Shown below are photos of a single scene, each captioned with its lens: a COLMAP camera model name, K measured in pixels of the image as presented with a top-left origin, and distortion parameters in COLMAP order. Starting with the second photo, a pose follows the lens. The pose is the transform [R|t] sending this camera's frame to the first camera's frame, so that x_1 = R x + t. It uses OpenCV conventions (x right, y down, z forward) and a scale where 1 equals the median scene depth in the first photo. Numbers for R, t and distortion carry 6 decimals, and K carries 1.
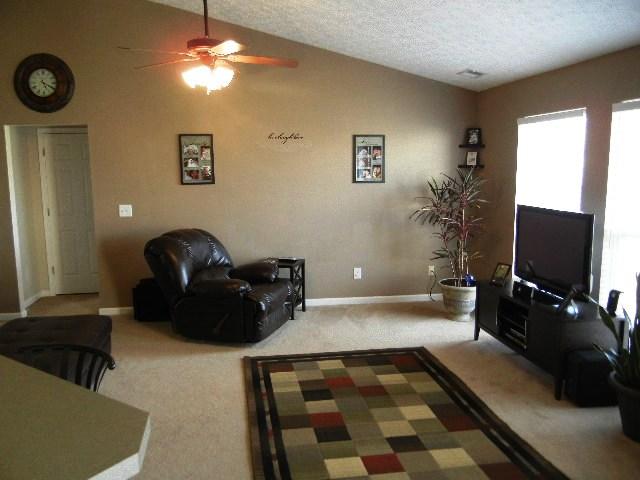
lens RADIAL K [[550.3, 0, 310.9], [0, 550.3, 239.4], [0, 0, 1]] dist [-0.002861, -0.003046]
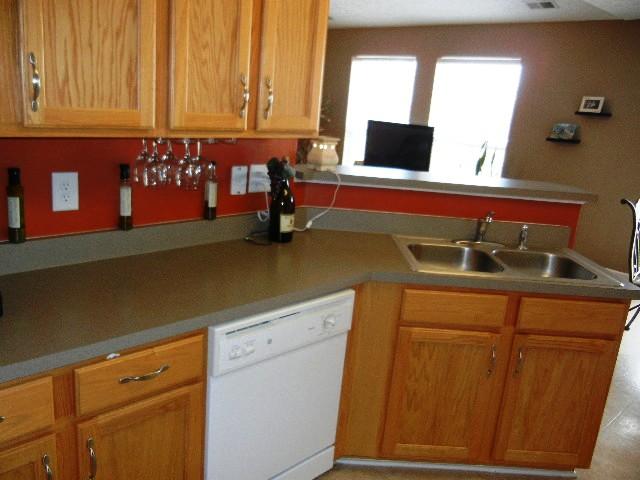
lens RADIAL K [[550.3, 0, 310.9], [0, 550.3, 239.4], [0, 0, 1]] dist [-0.002861, -0.003046]
pose [[0.821958, -0.080807, 0.563787, -0.639179], [0.000251, 0.989935, 0.141520, 0.047614], [-0.569548, -0.116182, 0.813705, -0.139345]]
